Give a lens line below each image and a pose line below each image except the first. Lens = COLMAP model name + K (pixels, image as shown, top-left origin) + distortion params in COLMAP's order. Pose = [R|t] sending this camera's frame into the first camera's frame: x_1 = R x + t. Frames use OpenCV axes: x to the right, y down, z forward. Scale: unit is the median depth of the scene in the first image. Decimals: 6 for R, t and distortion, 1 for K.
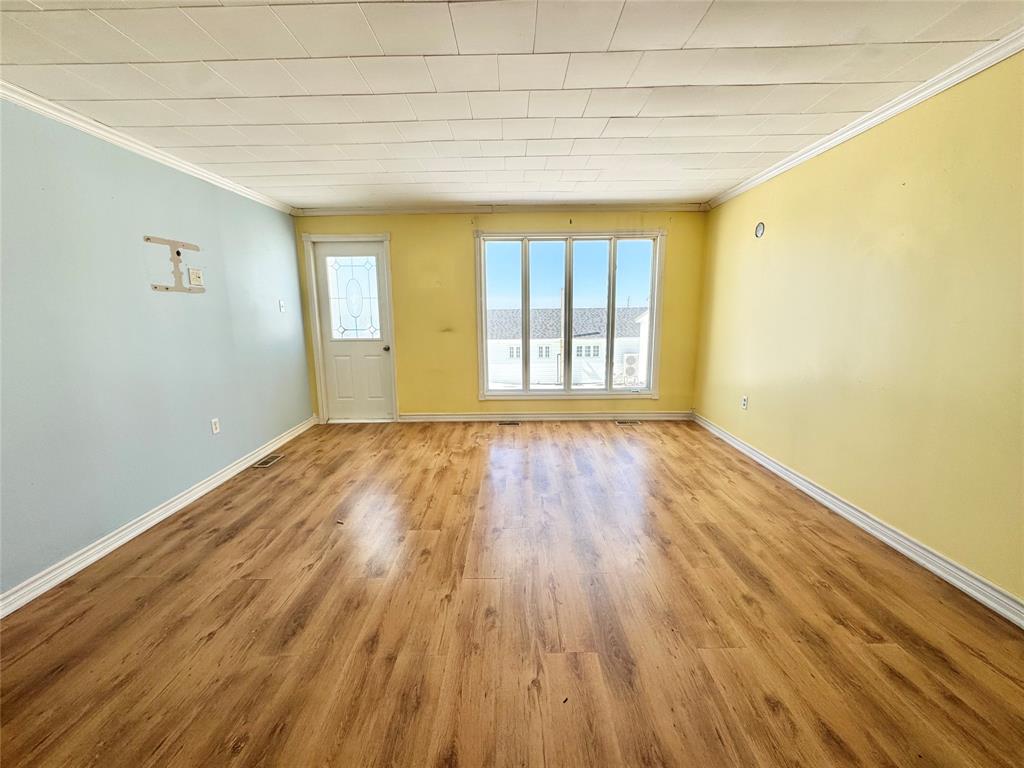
lens RADIAL K [[409.6, 0, 512.8], [0, 409.6, 383.1], [0, 0, 1]] dist [-0.004277, 0.000818]
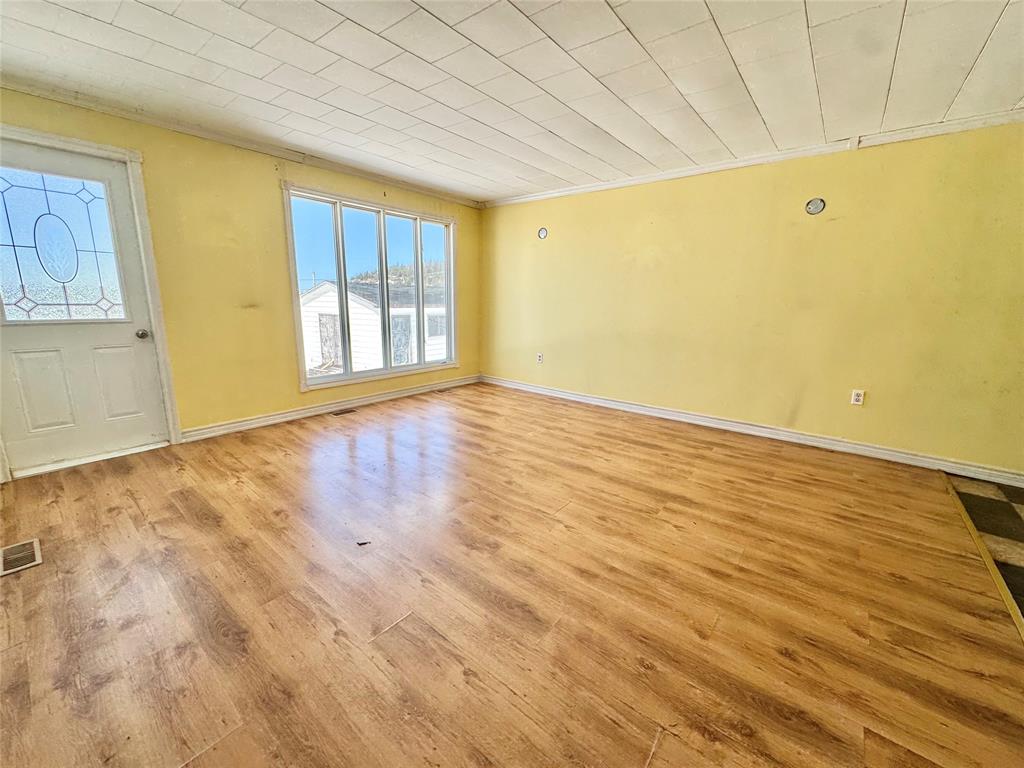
lens RADIAL K [[409.6, 0, 514.1], [0, 409.6, 381.6], [0, 0, 1]] dist [-0.004277, 0.000818]
pose [[0.625351, -0.135313, 0.768522, -0.655556], [0.112215, 0.990209, 0.083035, 0.001015], [-0.772233, 0.034314, 0.634412, 0.220821]]
